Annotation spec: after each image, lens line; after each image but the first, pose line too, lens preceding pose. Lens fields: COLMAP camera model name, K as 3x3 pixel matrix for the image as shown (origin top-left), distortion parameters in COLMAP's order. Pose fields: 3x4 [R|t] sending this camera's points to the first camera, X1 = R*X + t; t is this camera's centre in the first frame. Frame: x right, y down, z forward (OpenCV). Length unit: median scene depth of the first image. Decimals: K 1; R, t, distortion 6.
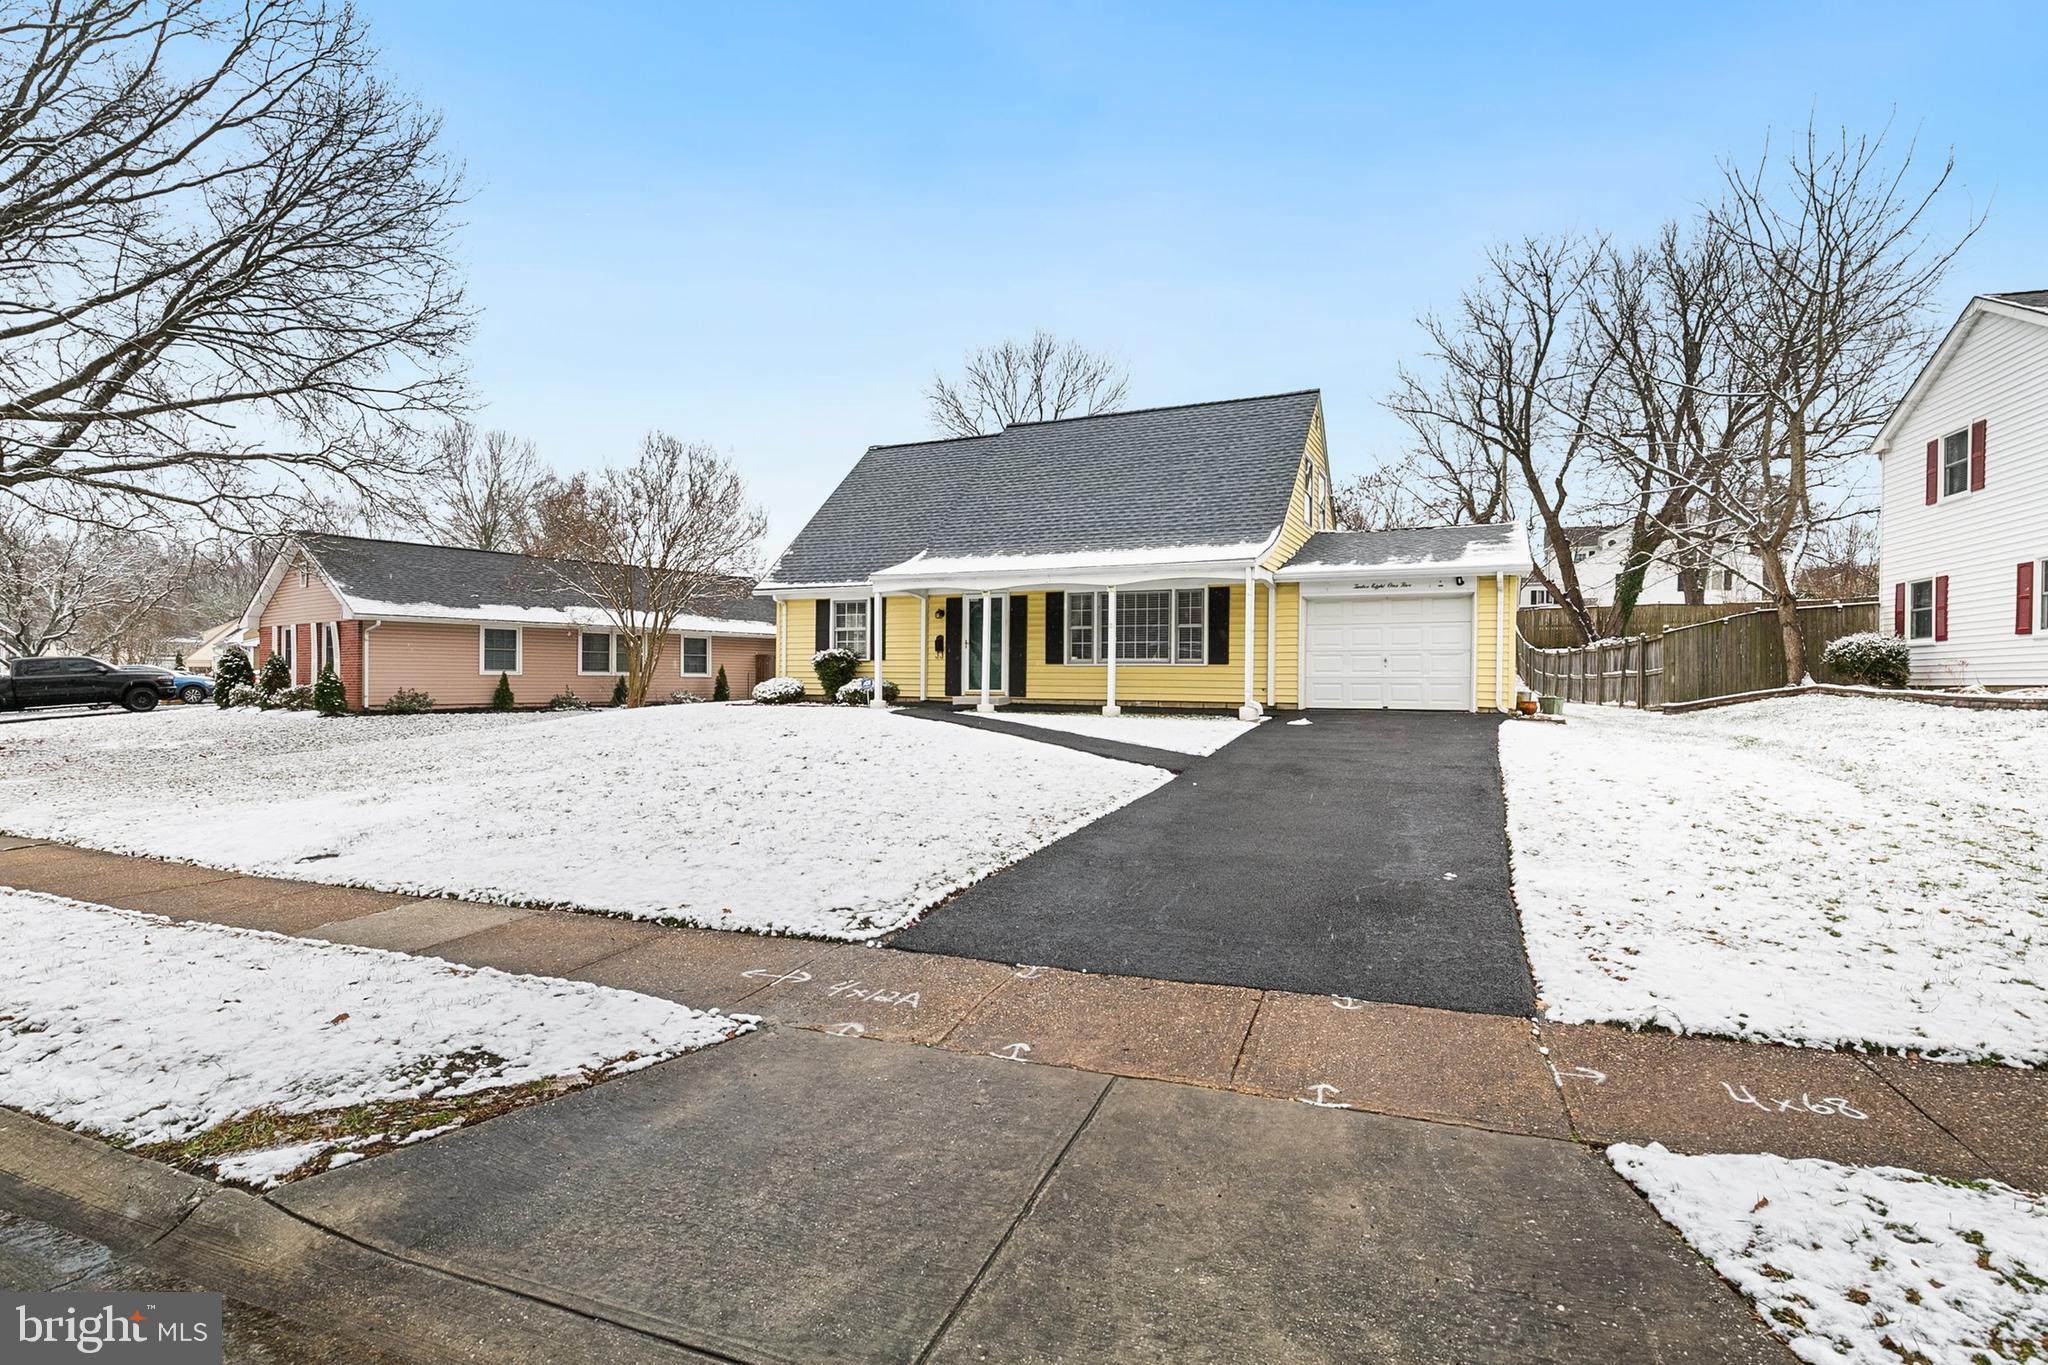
lens RADIAL K [[1018.3, 0, 1024.0], [0, 1018.3, 682.5], [0, 0, 1]] dist [0.001302, -0.000322]
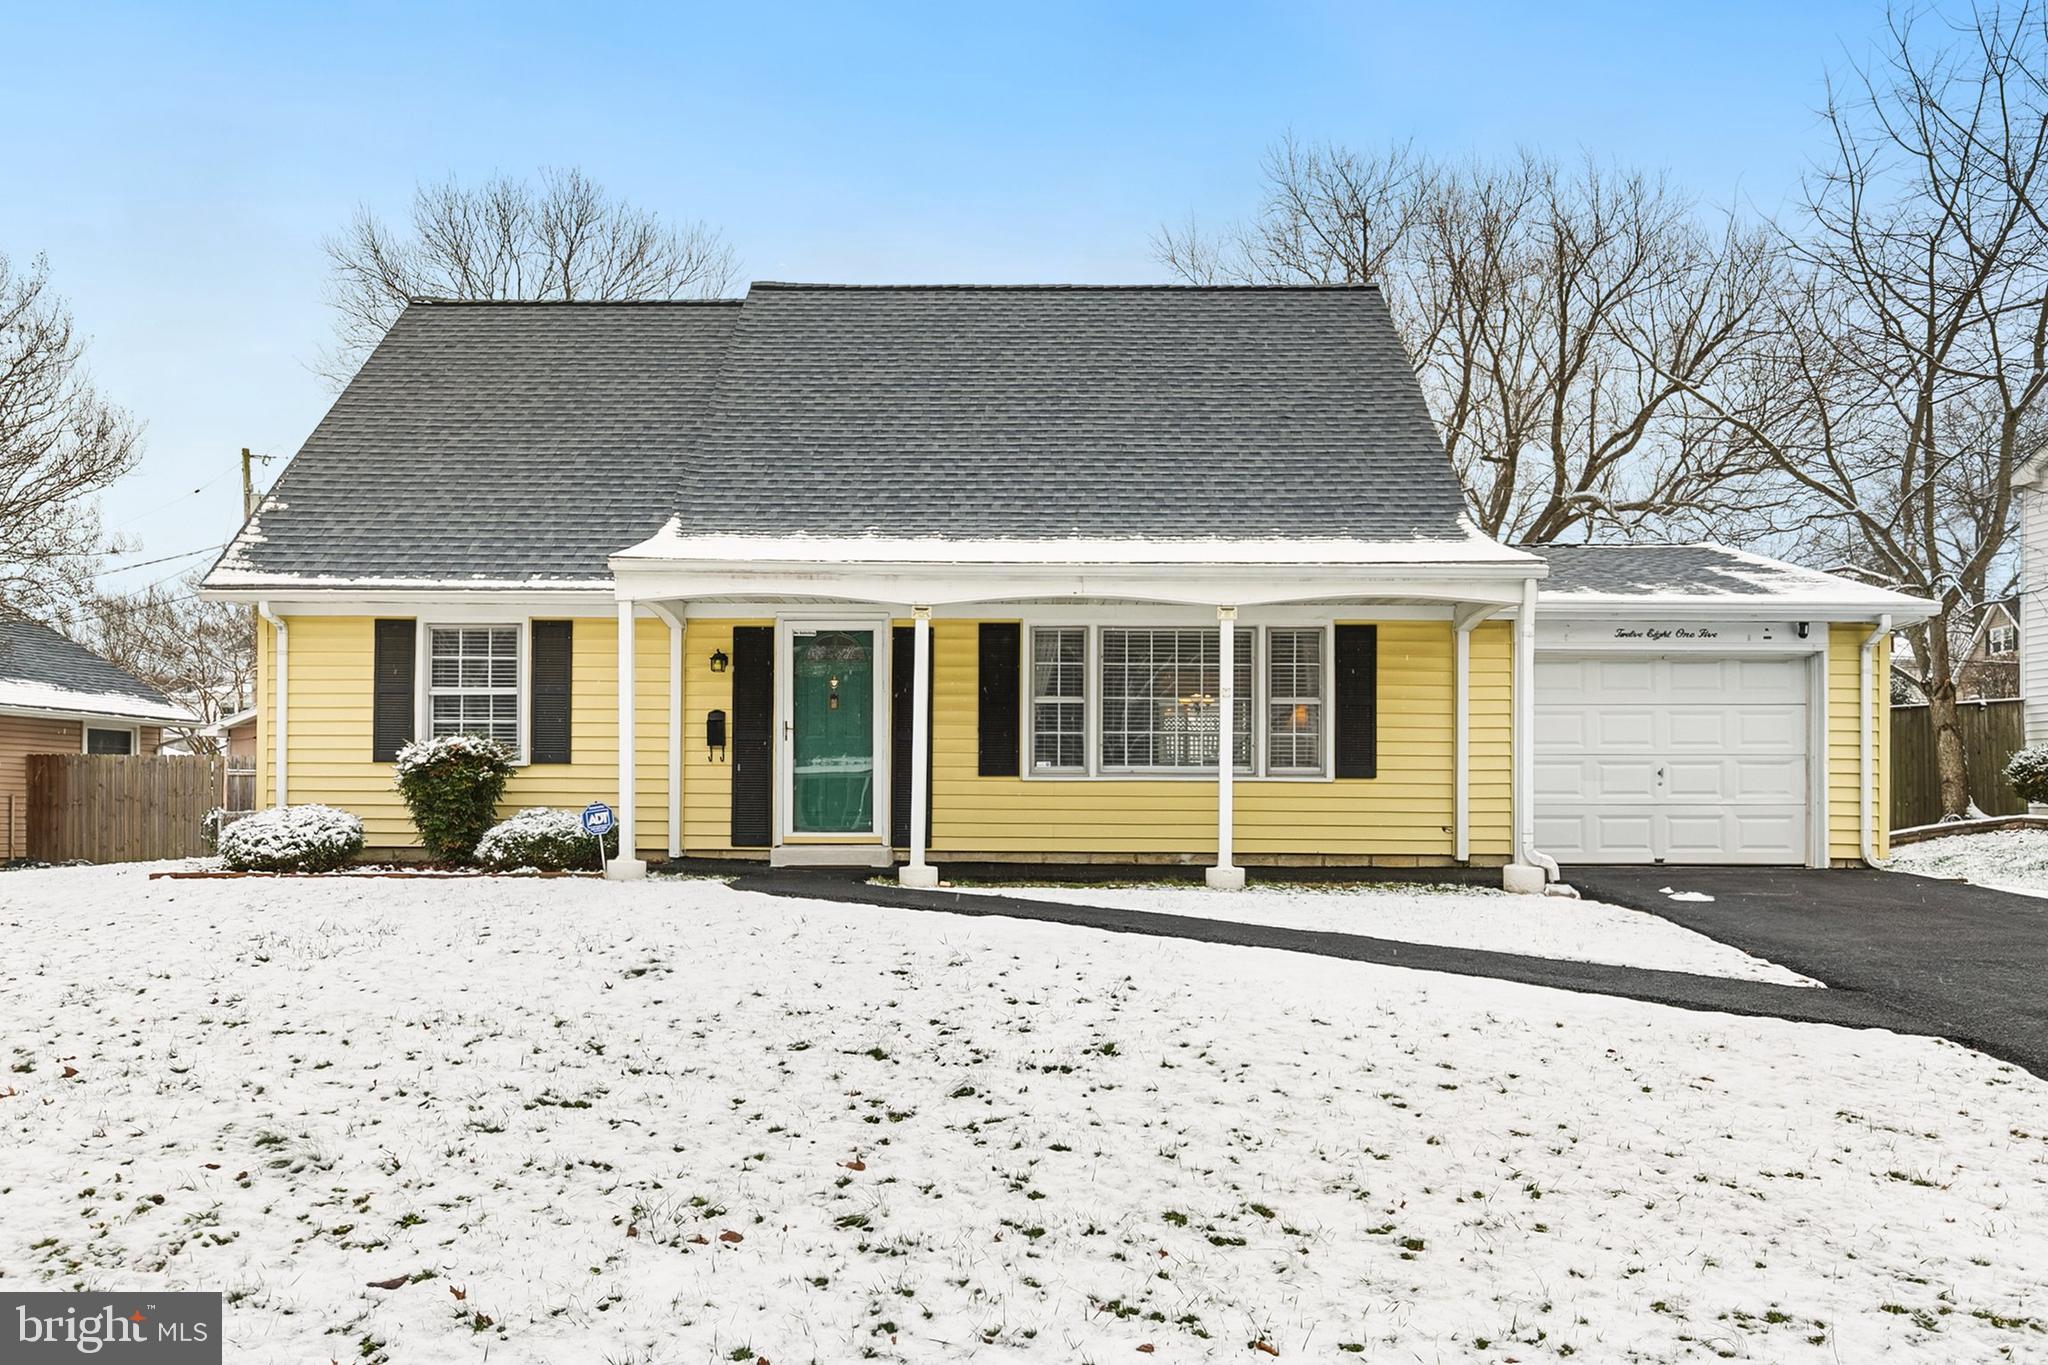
lens RADIAL K [[1537.7, 0, 1023.7], [0, 1537.7, 795.9], [0, 0, 1]] dist [-0.008525, -0.005490]
pose [[0.906235, 0.002477, 0.422768, -0.244979], [0.002953, 0.999921, -0.012188, -0.000549], [-0.422765, 0.012294, 0.906156, 0.342417]]
